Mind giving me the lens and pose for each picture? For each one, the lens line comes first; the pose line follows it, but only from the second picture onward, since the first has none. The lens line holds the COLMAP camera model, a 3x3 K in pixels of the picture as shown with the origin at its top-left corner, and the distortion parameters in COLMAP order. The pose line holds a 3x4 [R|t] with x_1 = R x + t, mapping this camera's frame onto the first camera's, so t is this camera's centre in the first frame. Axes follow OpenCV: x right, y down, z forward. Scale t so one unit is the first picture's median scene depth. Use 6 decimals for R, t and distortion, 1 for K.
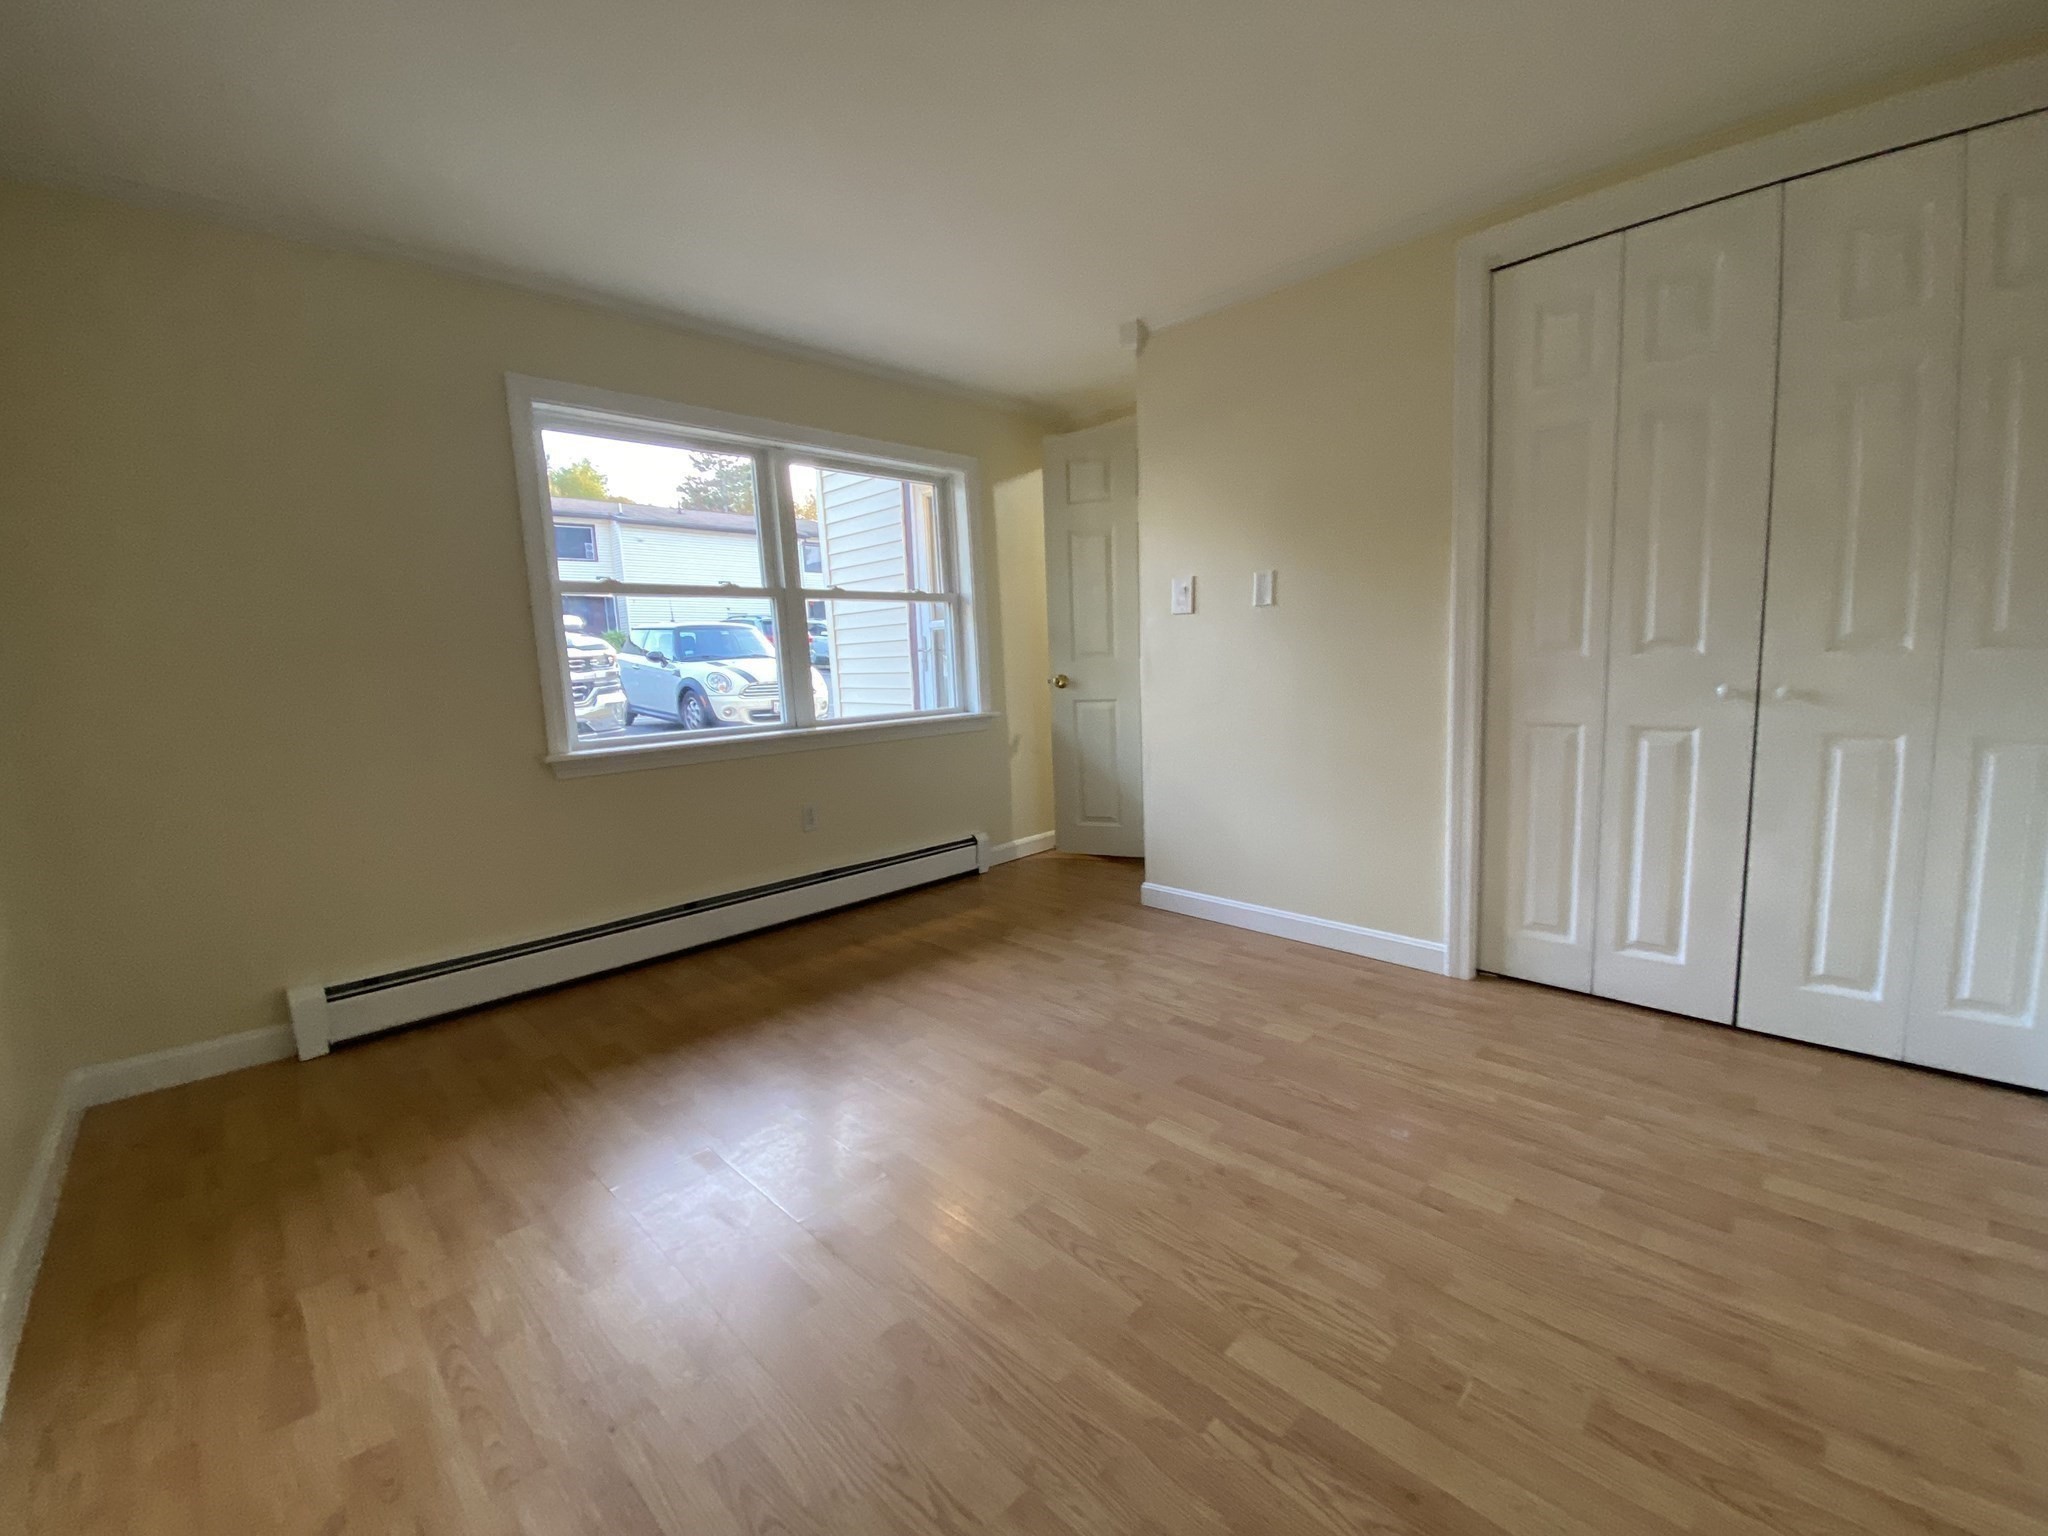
lens RADIAL K [[808.2, 0, 1020.4], [0, 808.2, 765.7], [0, 0, 1]] dist [0.031156, -0.029865]
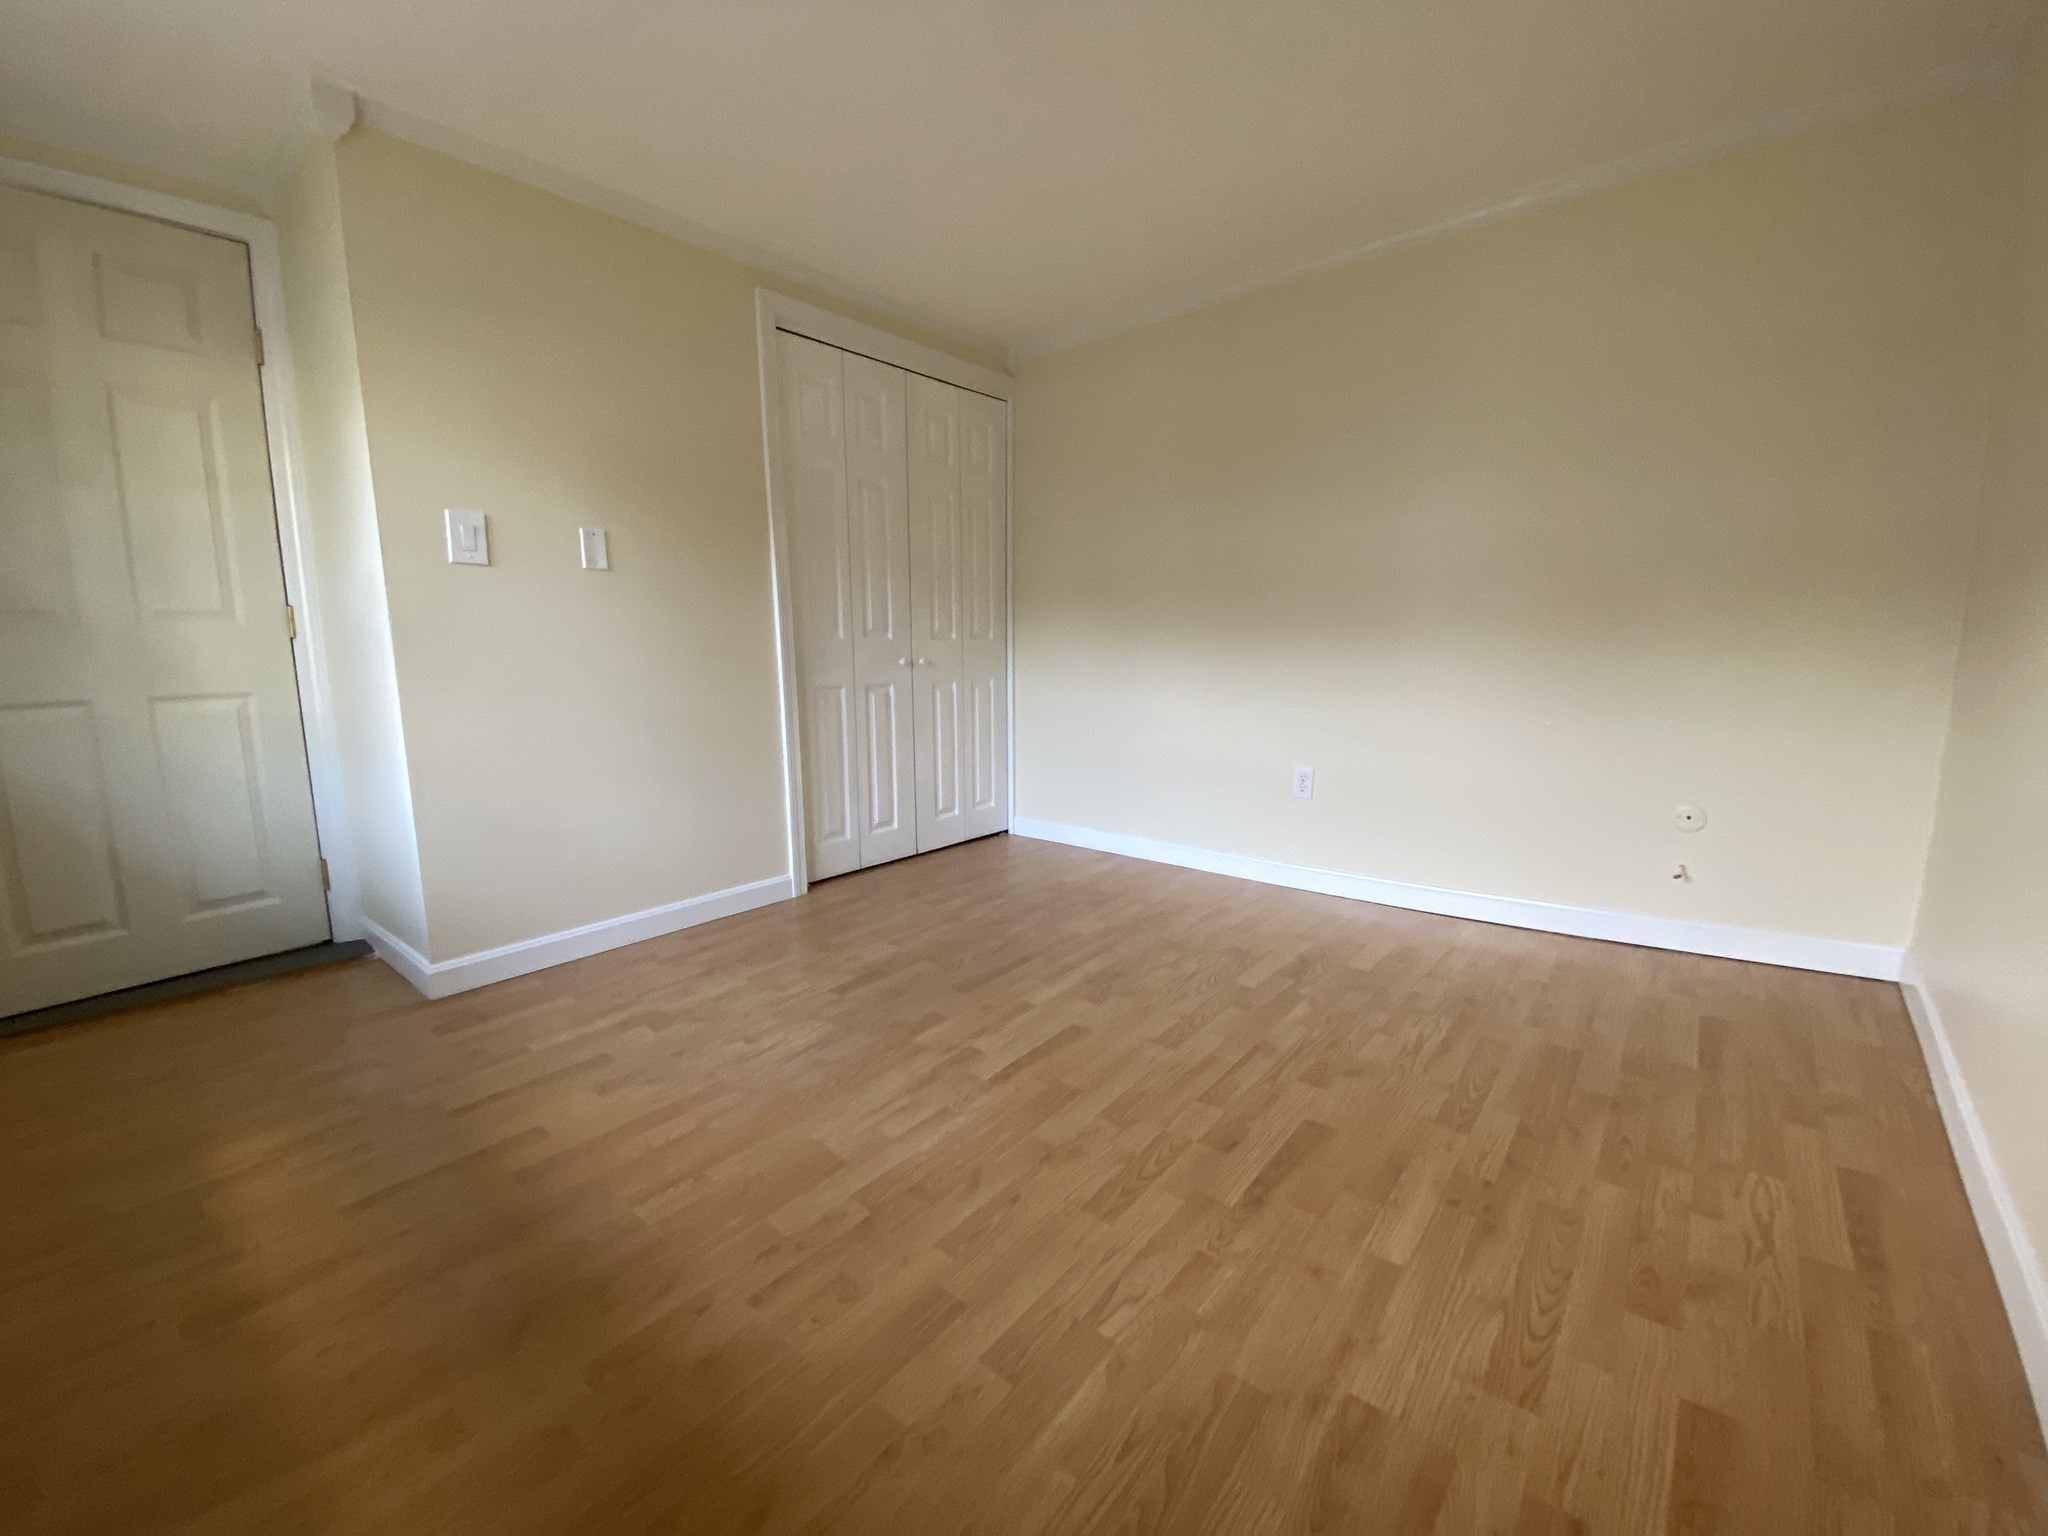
lens RADIAL K [[808.2, 0, 1020.4], [0, 808.2, 765.7], [0, 0, 1]] dist [0.031156, -0.029865]
pose [[-0.093830, -0.113522, 0.989095, -0.770236], [0.133057, 0.983136, 0.125460, -0.050525], [-0.986657, 0.143377, -0.077143, 0.809266]]
